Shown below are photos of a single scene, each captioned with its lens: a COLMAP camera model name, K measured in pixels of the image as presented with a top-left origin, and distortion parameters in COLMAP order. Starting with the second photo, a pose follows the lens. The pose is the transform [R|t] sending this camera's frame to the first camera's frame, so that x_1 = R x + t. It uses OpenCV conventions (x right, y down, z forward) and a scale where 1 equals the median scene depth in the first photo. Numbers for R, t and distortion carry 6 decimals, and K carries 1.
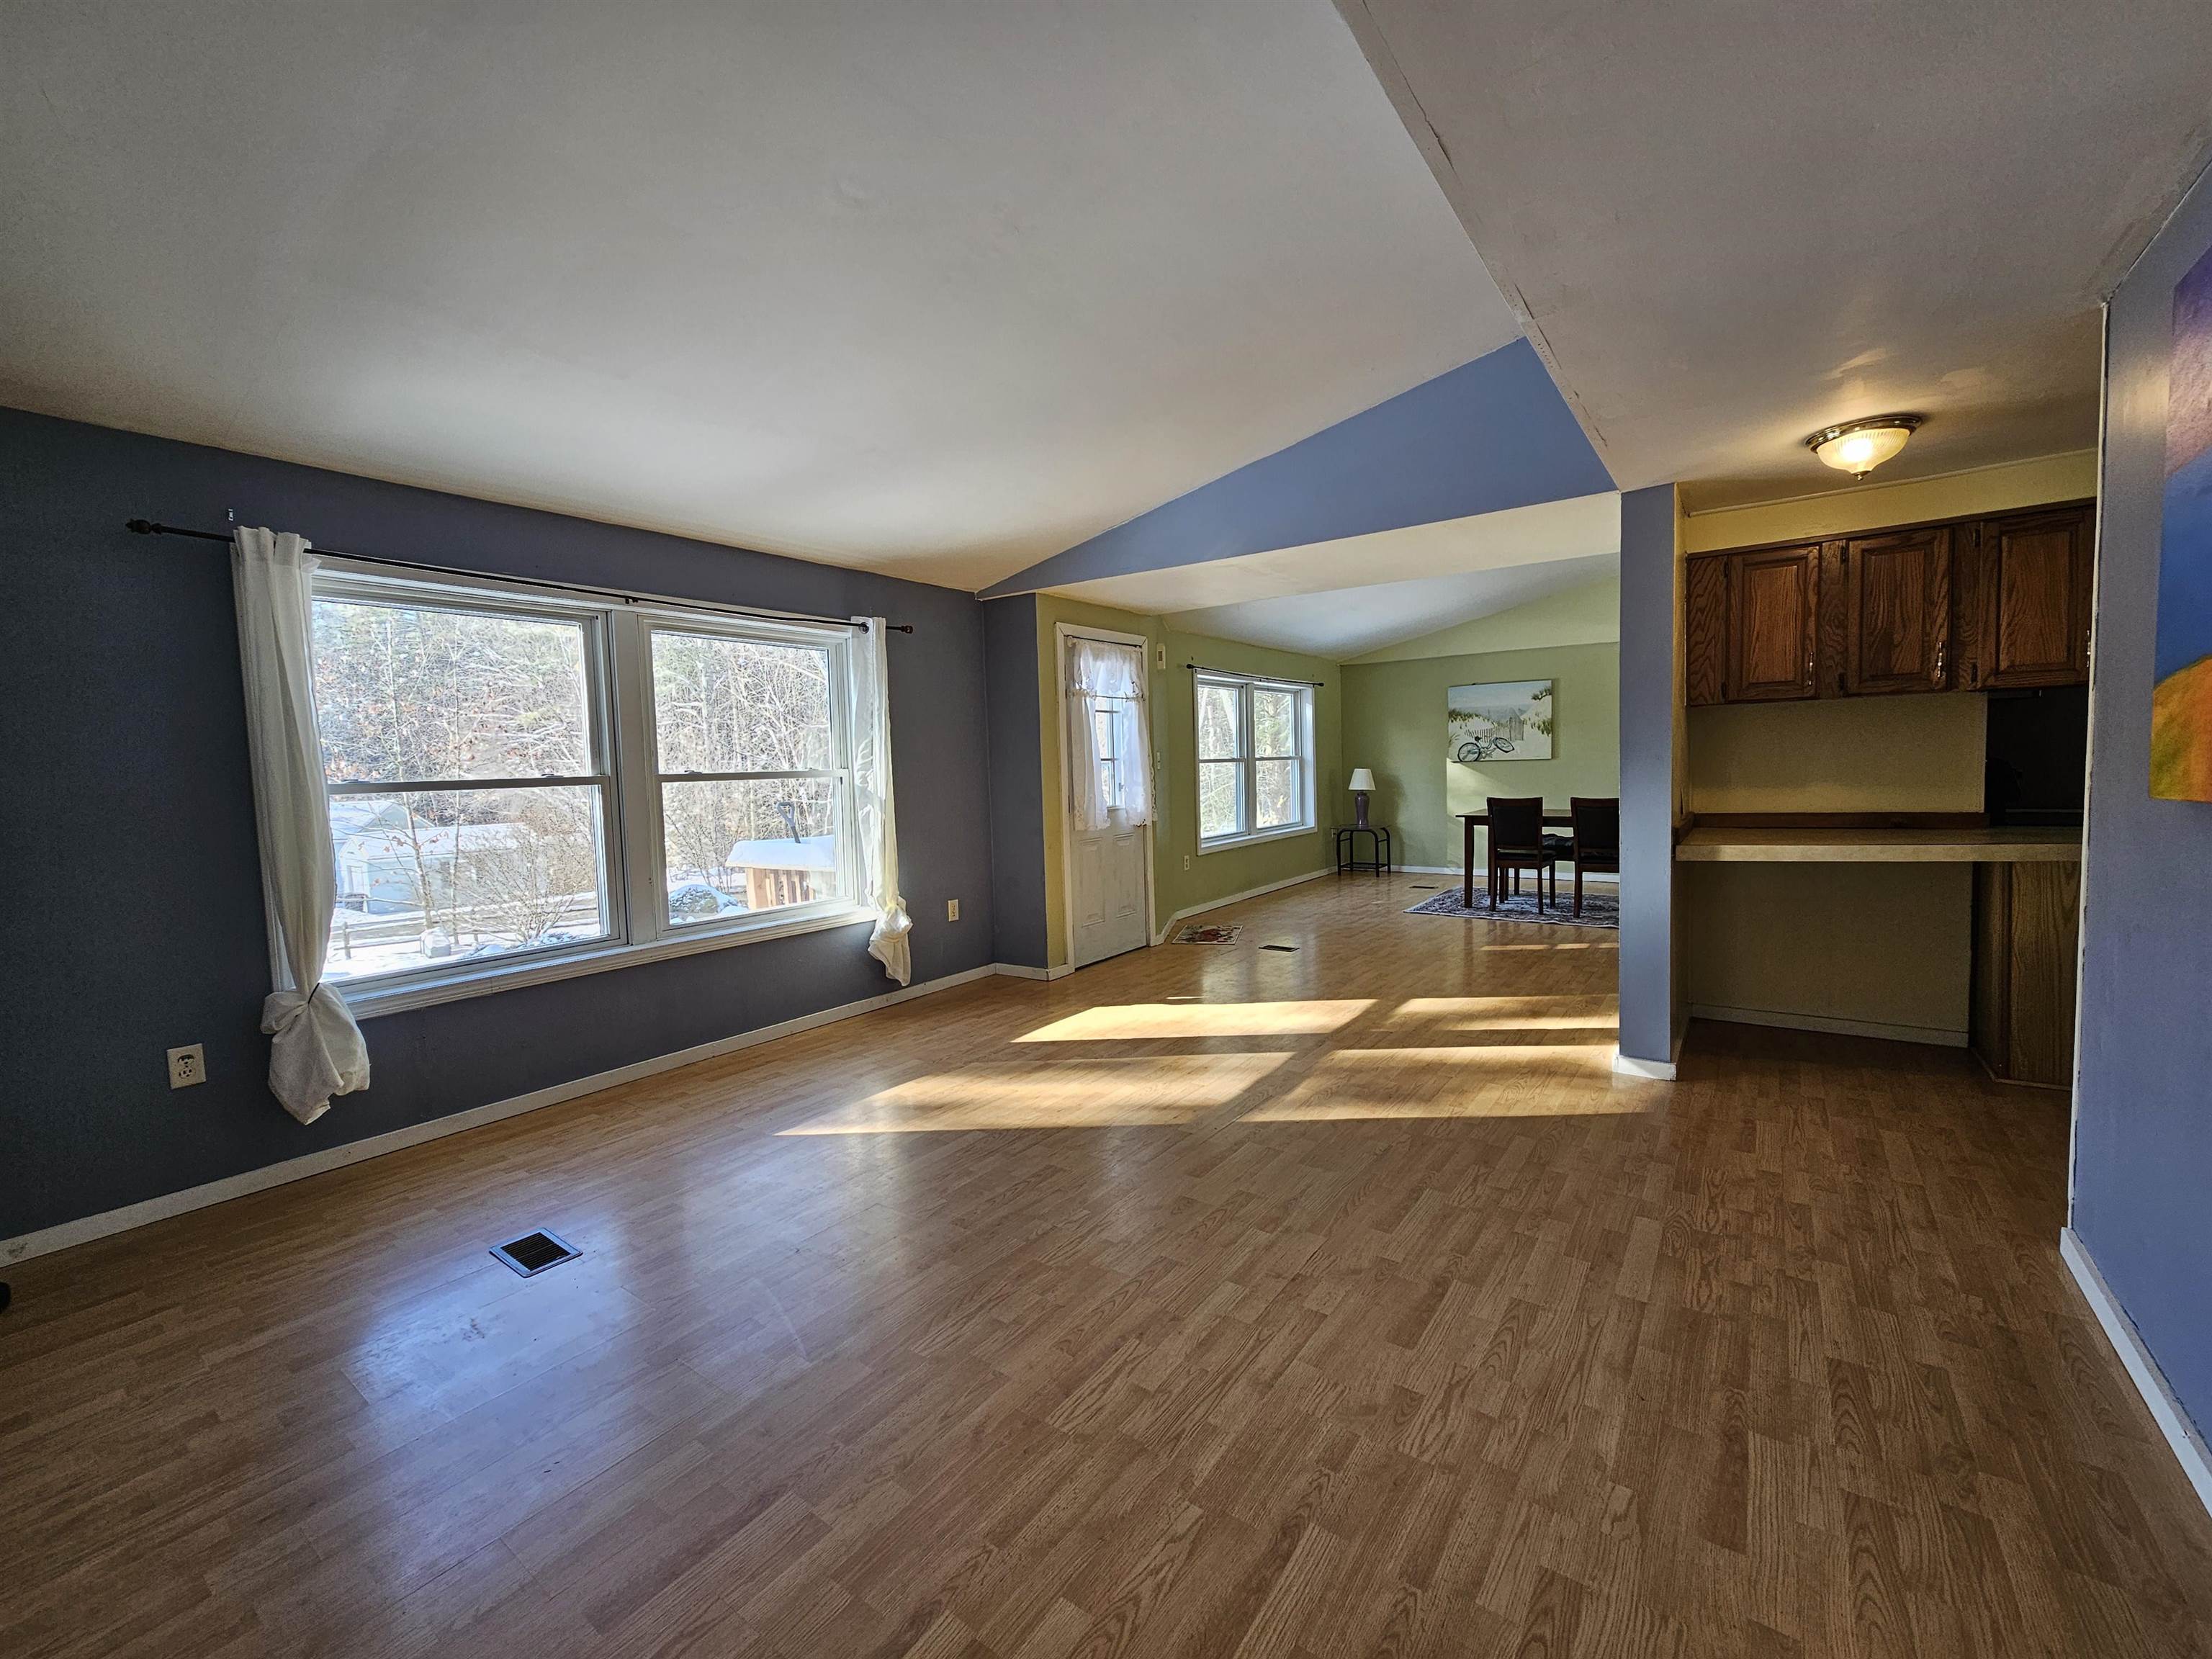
lens RADIAL K [[904.5, 0, 1111.1], [0, 904.5, 813.5], [0, 0, 1]] dist [0.004532, 0.000170]
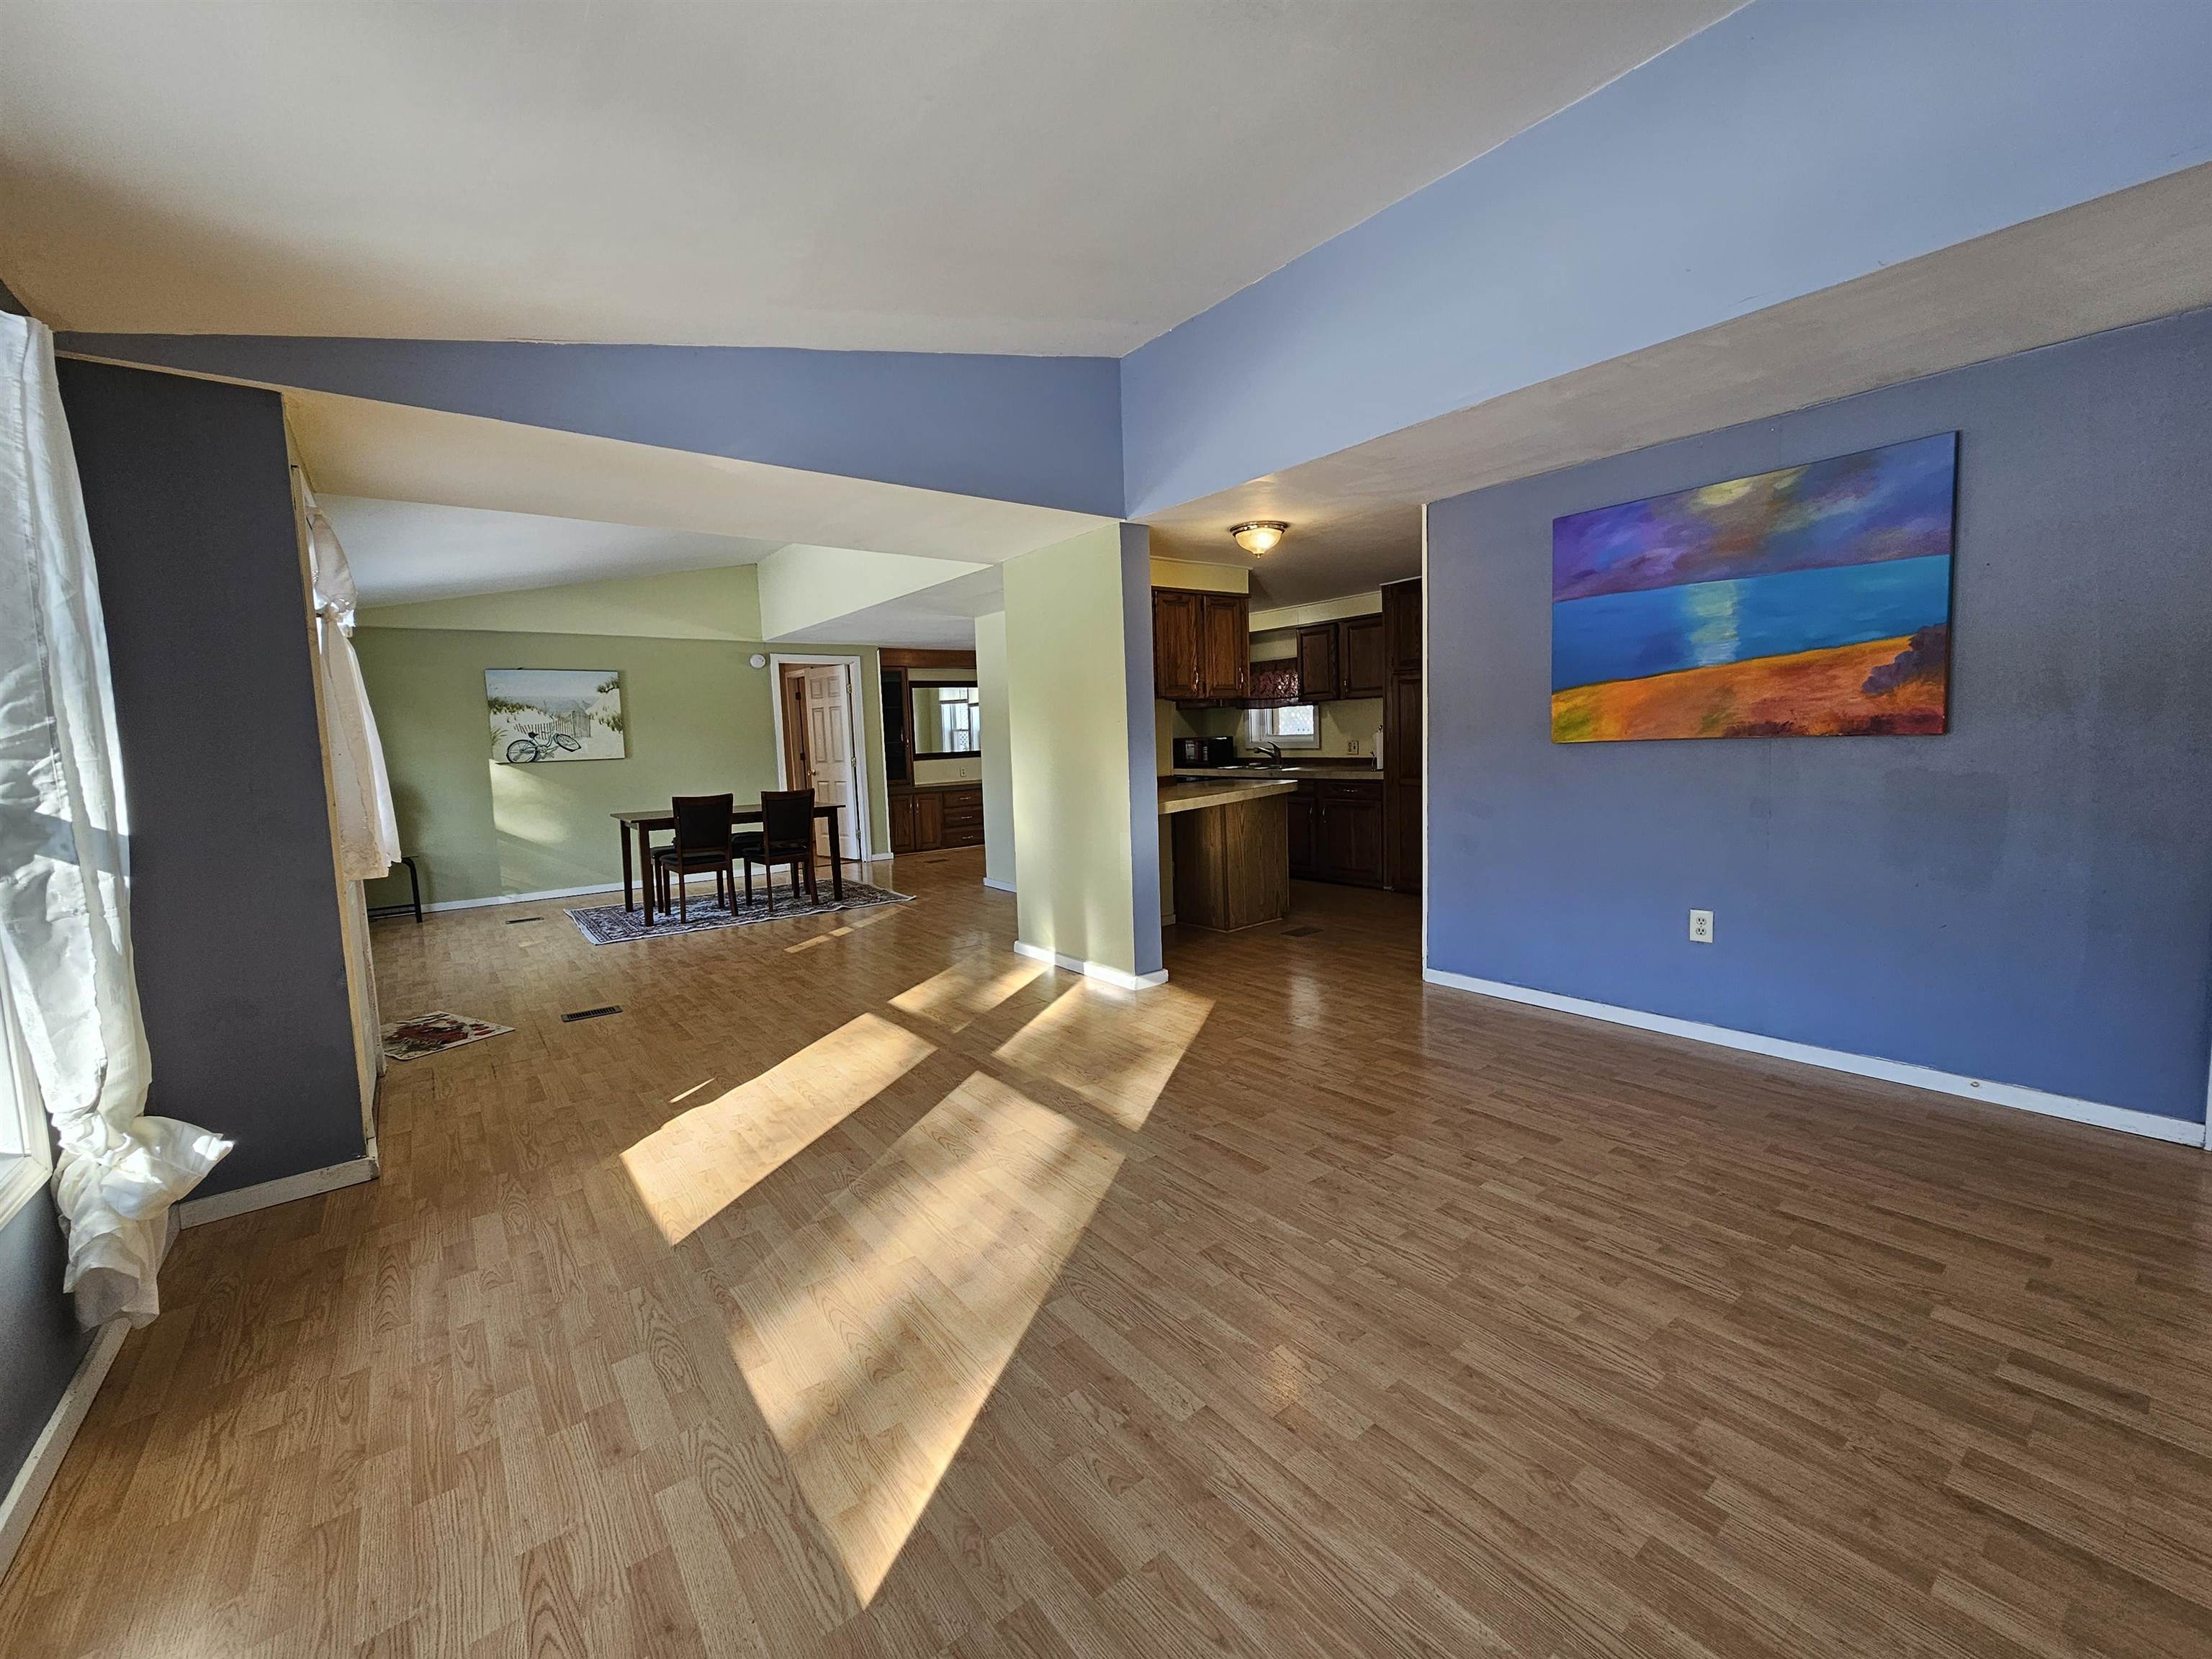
lens RADIAL K [[904.5, 0, 1111.1], [0, 904.5, 813.5], [0, 0, 1]] dist [0.004532, 0.000170]
pose [[0.285526, -0.063112, 0.956291, -0.560138], [0.078409, 0.996023, 0.042323, -0.010039], [-0.955158, 0.062898, 0.289339, 0.588261]]
